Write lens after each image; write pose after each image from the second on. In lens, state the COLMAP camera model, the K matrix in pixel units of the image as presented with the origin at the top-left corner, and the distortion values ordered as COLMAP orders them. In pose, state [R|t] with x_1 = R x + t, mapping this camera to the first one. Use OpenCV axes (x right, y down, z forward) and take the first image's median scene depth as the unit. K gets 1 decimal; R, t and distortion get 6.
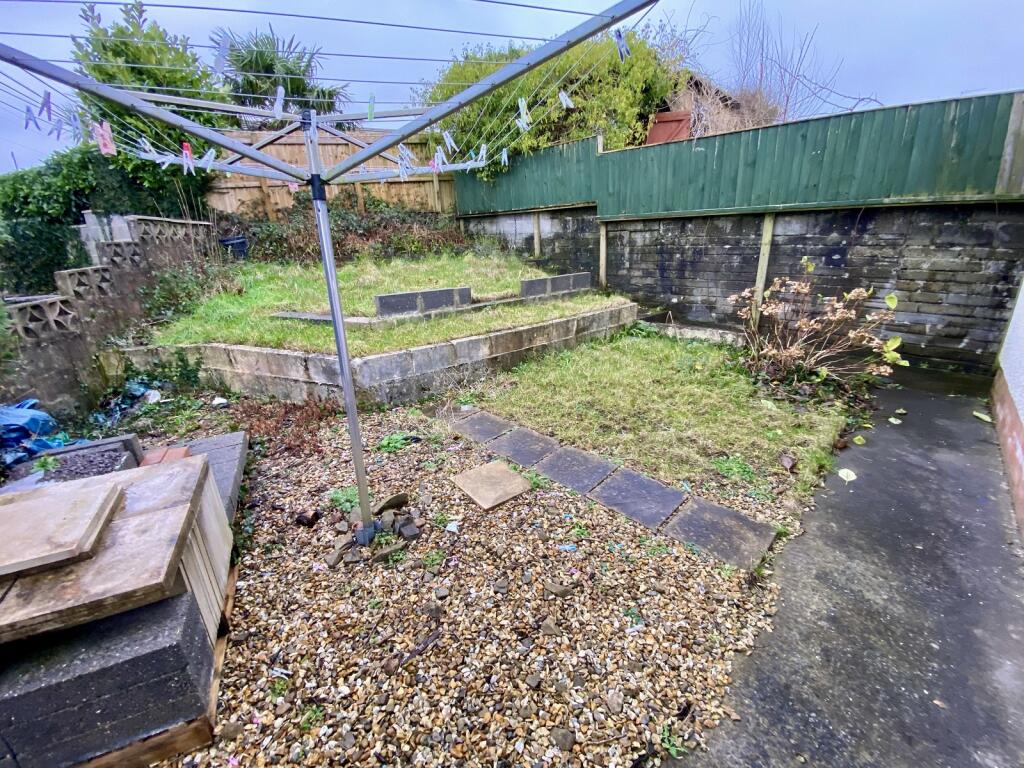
lens RADIAL K [[416.4, 0, 512.0], [0, 416.4, 384.0], [0, 0, 1]] dist [-0.018198, -0.000336]
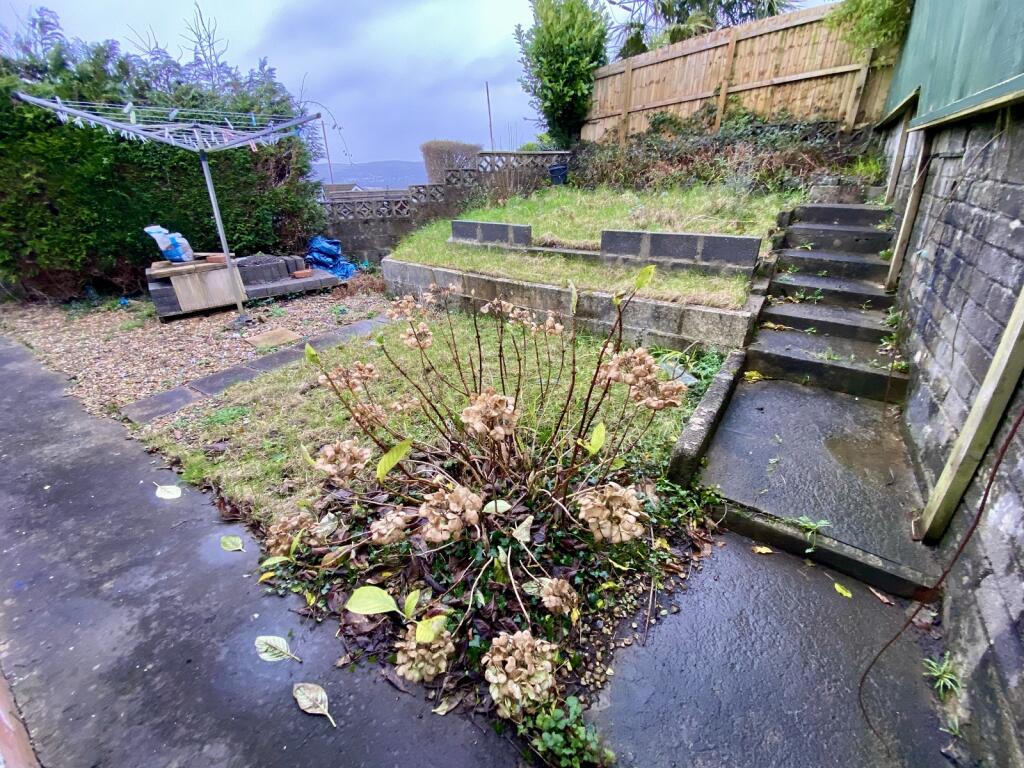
lens RADIAL K [[416.4, 0, 512.0], [0, 416.4, 384.0], [0, 0, 1]] dist [-0.018198, -0.000336]
pose [[0.209354, 0.460770, -0.862474, 0.944573], [-0.305497, 0.868690, 0.389935, -0.305595], [0.928893, 0.181849, 0.322628, 0.798943]]
